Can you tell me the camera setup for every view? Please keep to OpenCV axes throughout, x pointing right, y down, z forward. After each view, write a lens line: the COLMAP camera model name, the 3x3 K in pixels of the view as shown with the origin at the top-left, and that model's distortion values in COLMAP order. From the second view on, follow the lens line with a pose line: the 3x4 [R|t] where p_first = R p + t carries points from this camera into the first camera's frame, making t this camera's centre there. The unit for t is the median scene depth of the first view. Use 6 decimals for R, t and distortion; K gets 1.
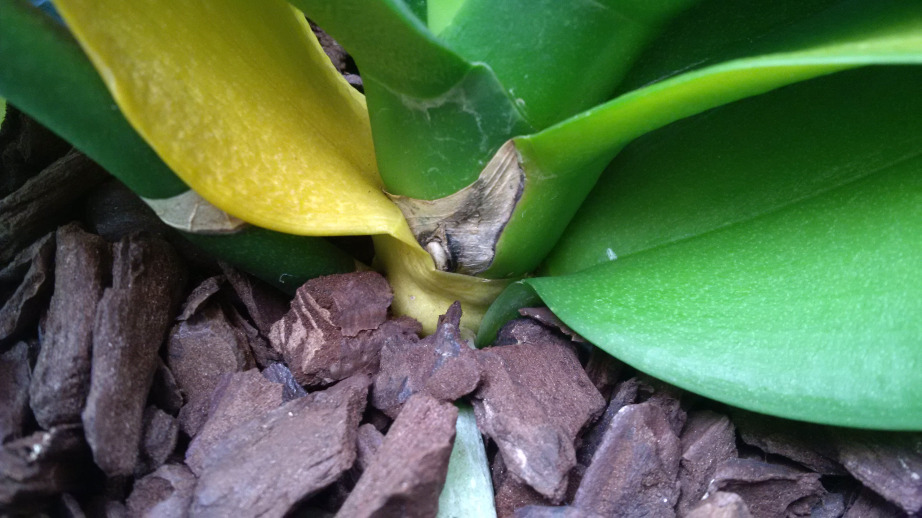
lens RADIAL K [[858.6, 0, 459.1], [0, 858.6, 276.8], [0, 0, 1]] dist [0.110863, -0.412919]
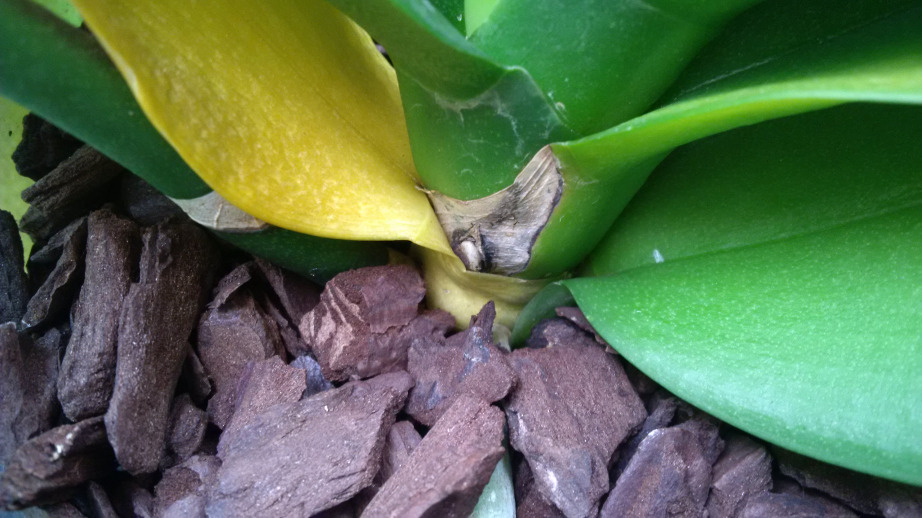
lens RADIAL K [[858.6, 0, 459.1], [0, 858.6, 276.8], [0, 0, 1]] dist [0.110863, -0.412919]
pose [[0.994980, 0.046555, -0.088584, 0.051850], [-0.037132, 0.993758, 0.105195, -0.109336], [0.092928, -0.101378, 0.990498, 0.048017]]
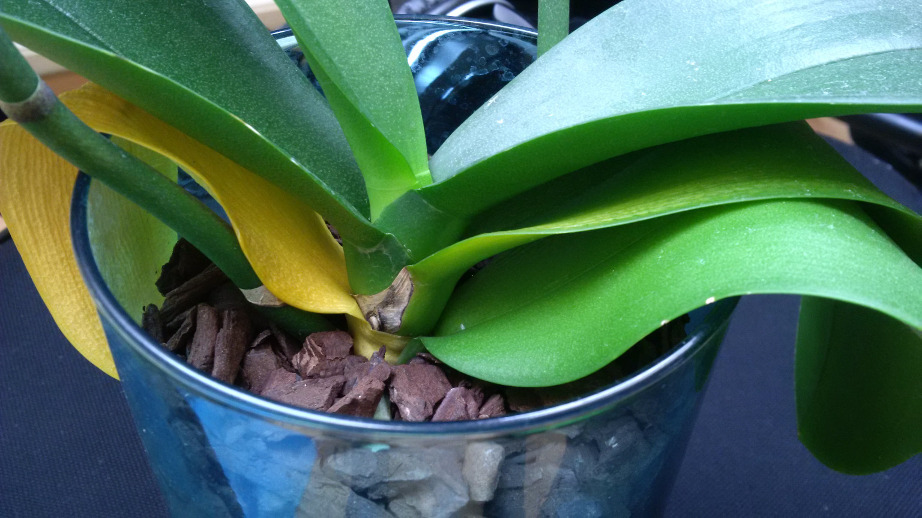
lens RADIAL K [[858.6, 0, 459.1], [0, 858.6, 276.8], [0, 0, 1]] dist [0.110863, -0.412919]
pose [[0.999053, 0.019366, -0.038953, 0.281185], [-0.026999, 0.978147, -0.206154, 0.315552], [0.034109, 0.207011, 0.977744, -1.149469]]
